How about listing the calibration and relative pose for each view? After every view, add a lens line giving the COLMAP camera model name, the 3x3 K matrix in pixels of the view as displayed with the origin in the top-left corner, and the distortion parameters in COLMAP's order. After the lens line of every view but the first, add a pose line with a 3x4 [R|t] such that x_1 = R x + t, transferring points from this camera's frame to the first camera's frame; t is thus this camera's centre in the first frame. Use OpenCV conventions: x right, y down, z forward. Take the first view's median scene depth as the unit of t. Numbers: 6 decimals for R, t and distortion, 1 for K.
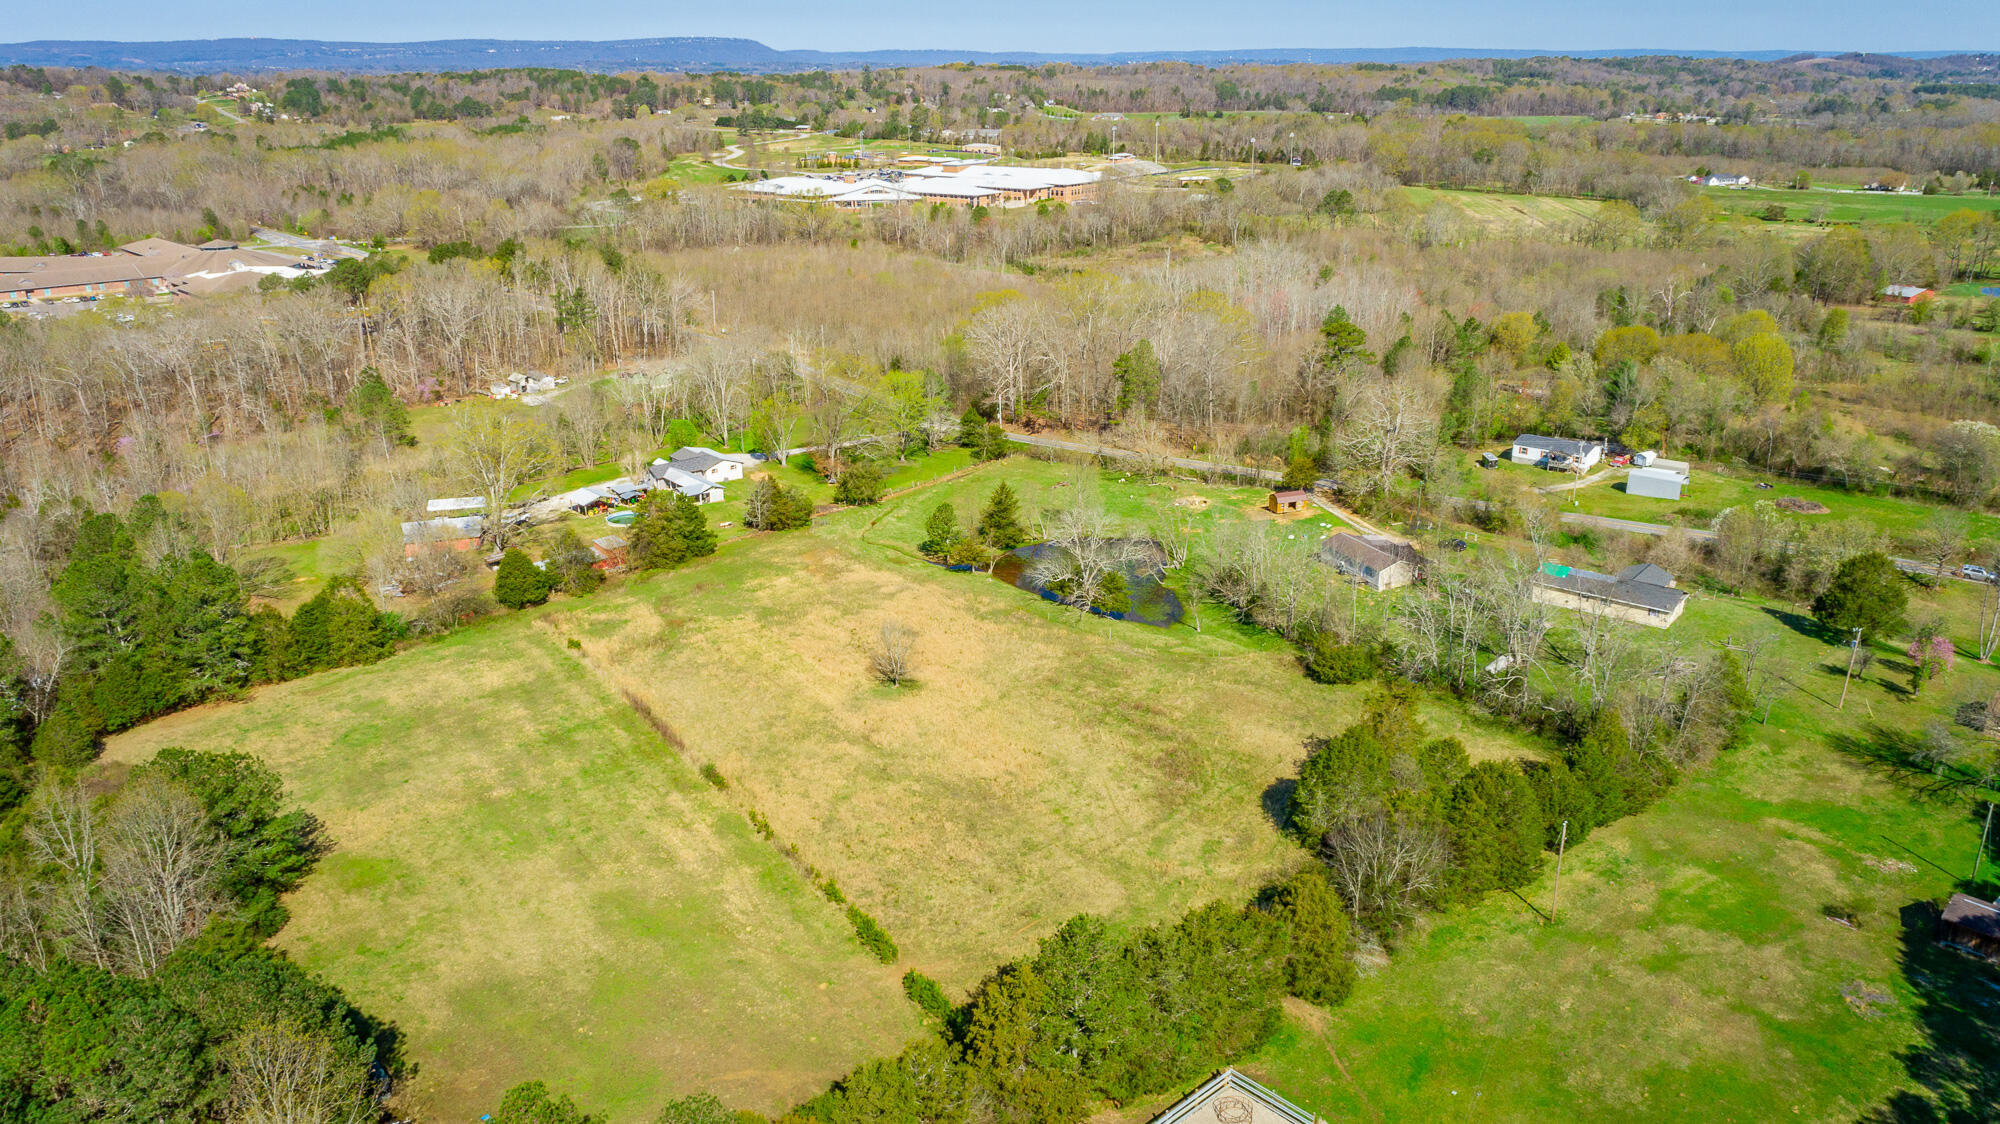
lens RADIAL K [[1369.3, 0, 1000.0], [0, 1369.3, 562.0], [0, 0, 1]] dist [-0.007966, 0.006476]
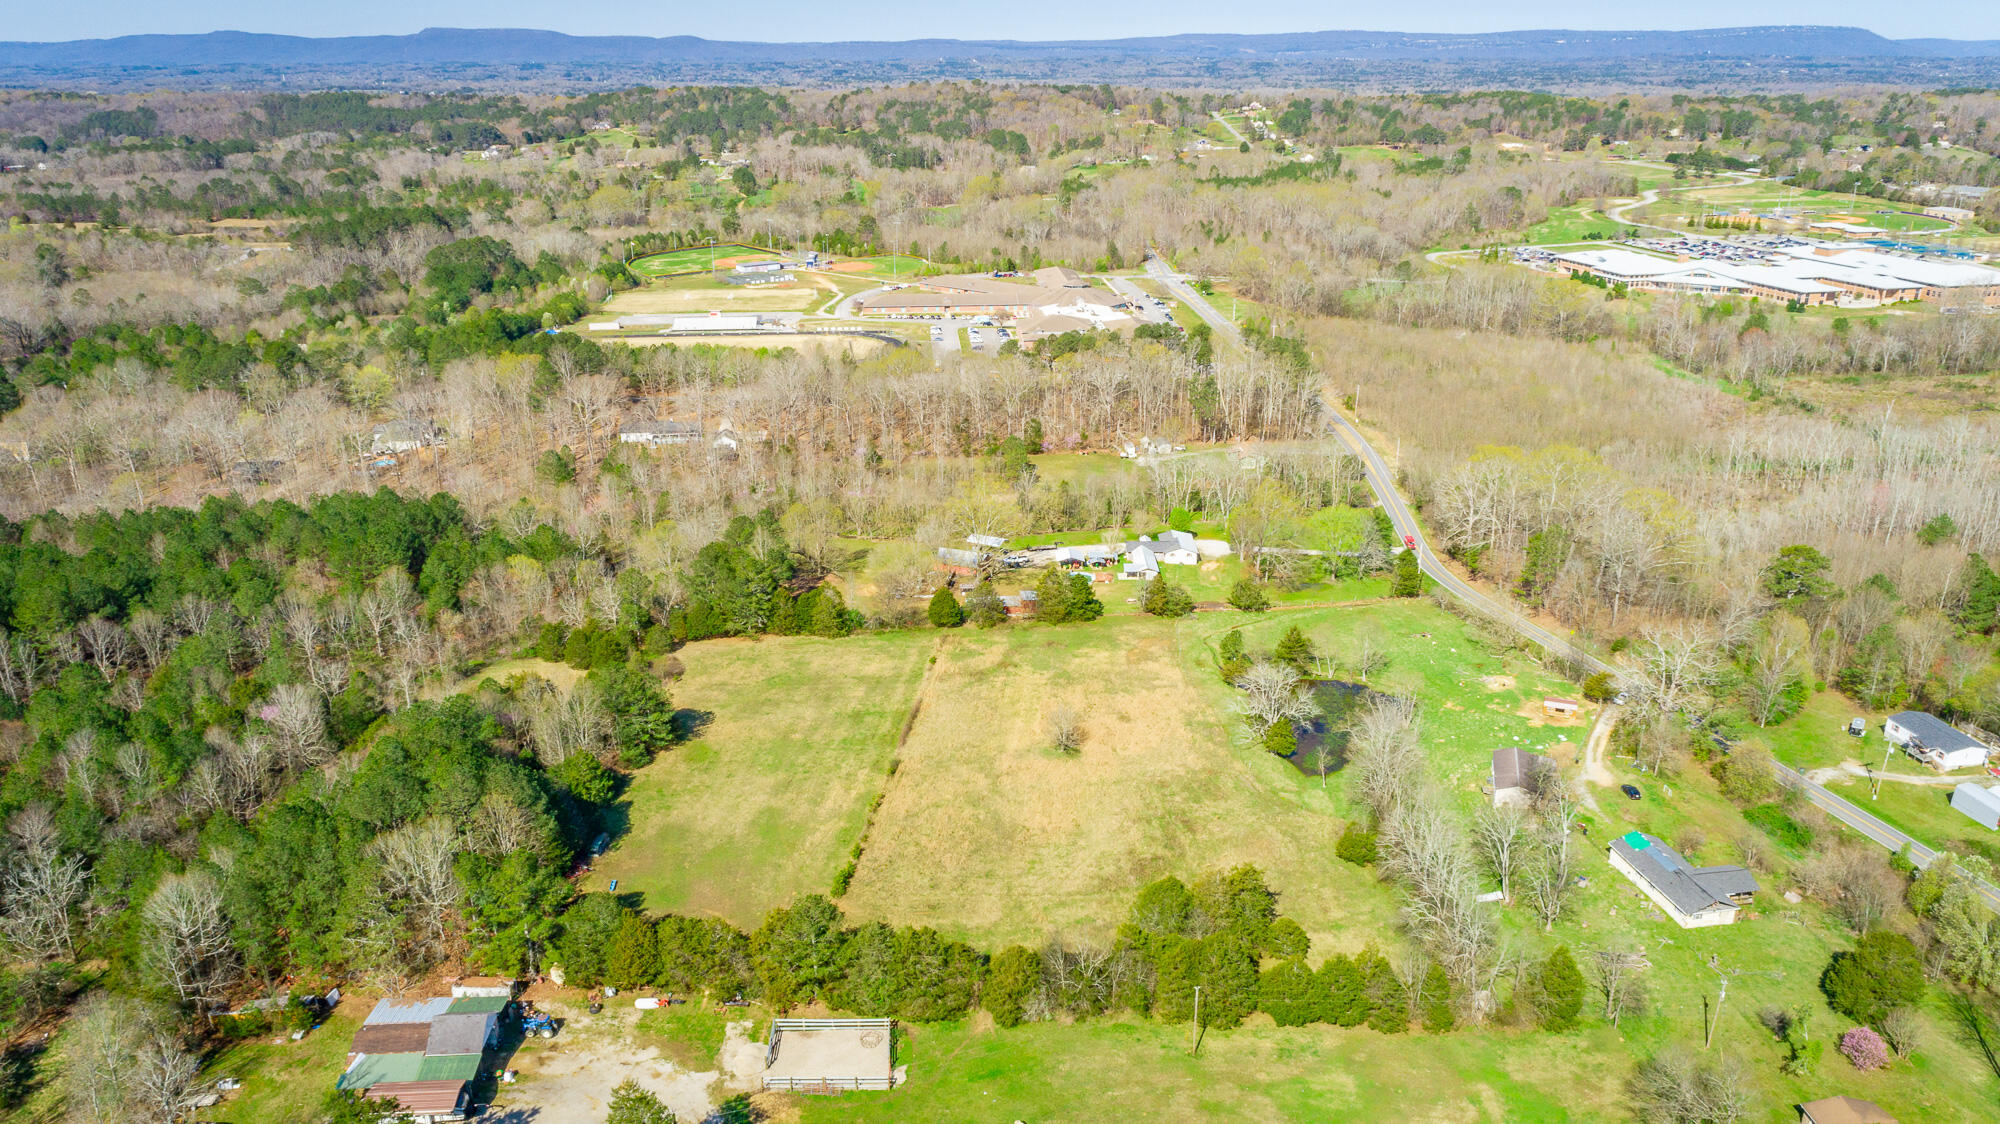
lens RADIAL K [[1369.3, 0, 1000.0], [0, 1369.3, 562.0], [0, 0, 1]] dist [-0.007966, 0.006476]
pose [[0.756479, 0.225212, -0.614019, 0.169442], [-0.218673, 0.971906, 0.087072, -0.050393], [0.616378, 0.068401, 0.784474, -0.040383]]
